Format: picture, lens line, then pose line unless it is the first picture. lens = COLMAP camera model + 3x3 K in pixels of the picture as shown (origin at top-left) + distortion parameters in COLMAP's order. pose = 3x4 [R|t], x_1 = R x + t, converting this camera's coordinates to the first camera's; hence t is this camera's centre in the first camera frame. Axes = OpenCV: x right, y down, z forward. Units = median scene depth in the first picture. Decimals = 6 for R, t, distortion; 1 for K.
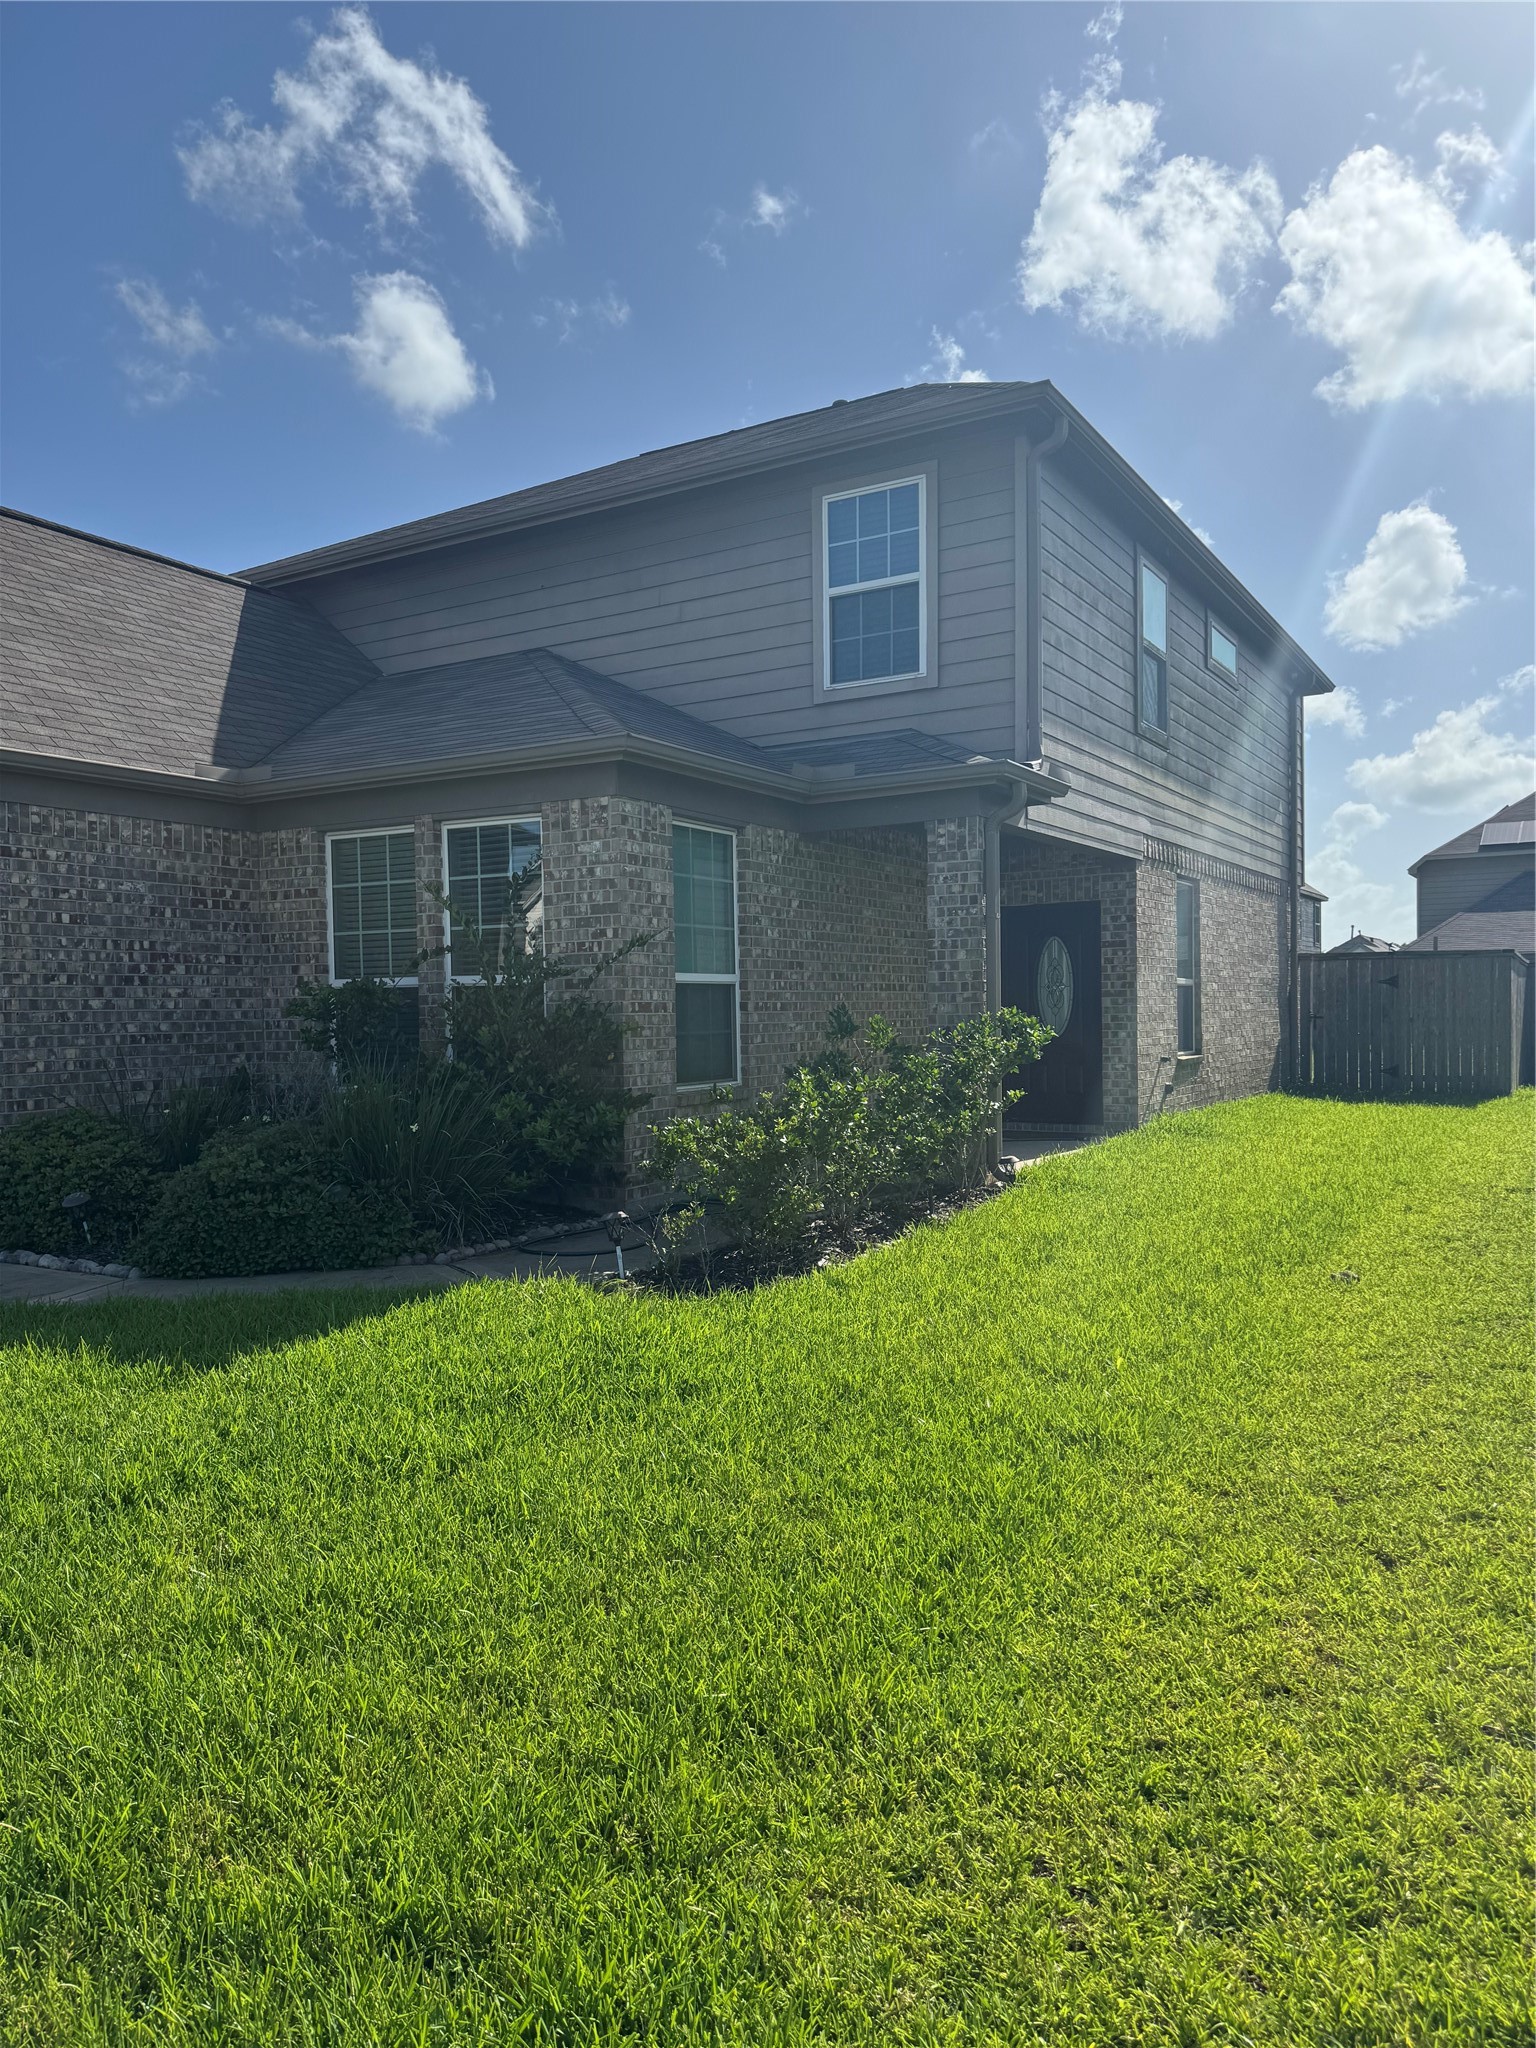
lens RADIAL K [[1444.8, 0, 766.1], [0, 1444.8, 1026.8], [0, 0, 1]] dist [0.055864, -0.061666]
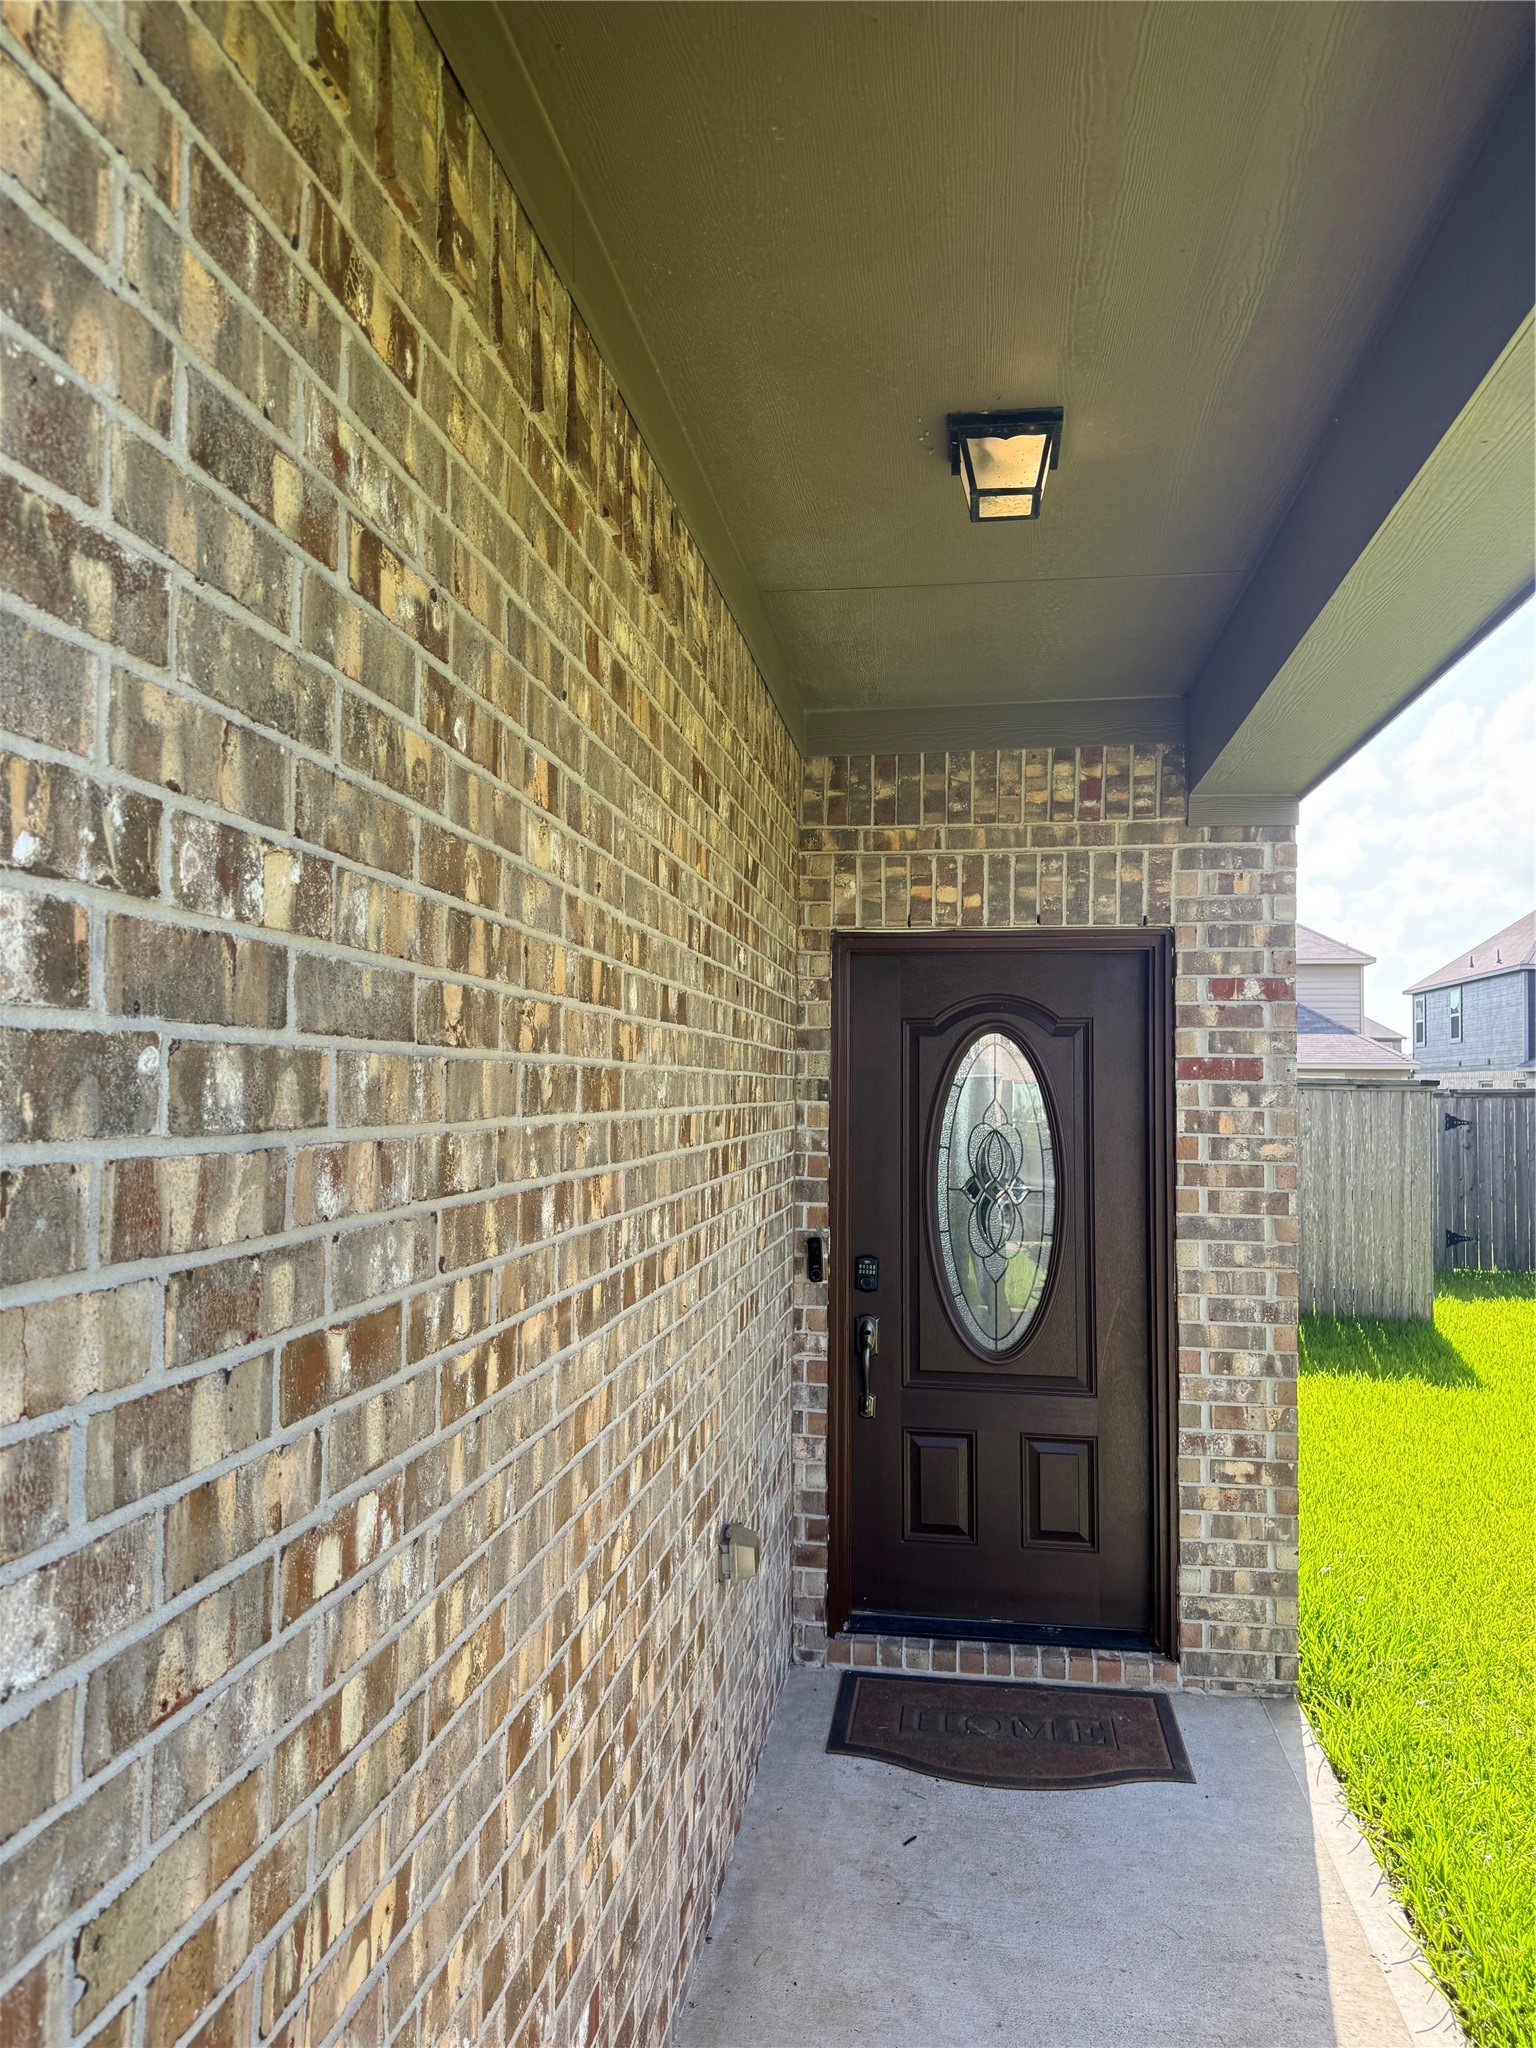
lens RADIAL K [[1444.8, 0, 766.5], [0, 1444.8, 1025.3], [0, 0, 1]] dist [0.055864, -0.061666]
pose [[0.924726, 0.043811, 0.378104, 0.031068], [-0.022270, 0.997880, -0.061159, -0.045259], [-0.379982, 0.048135, 0.923741, 0.748323]]
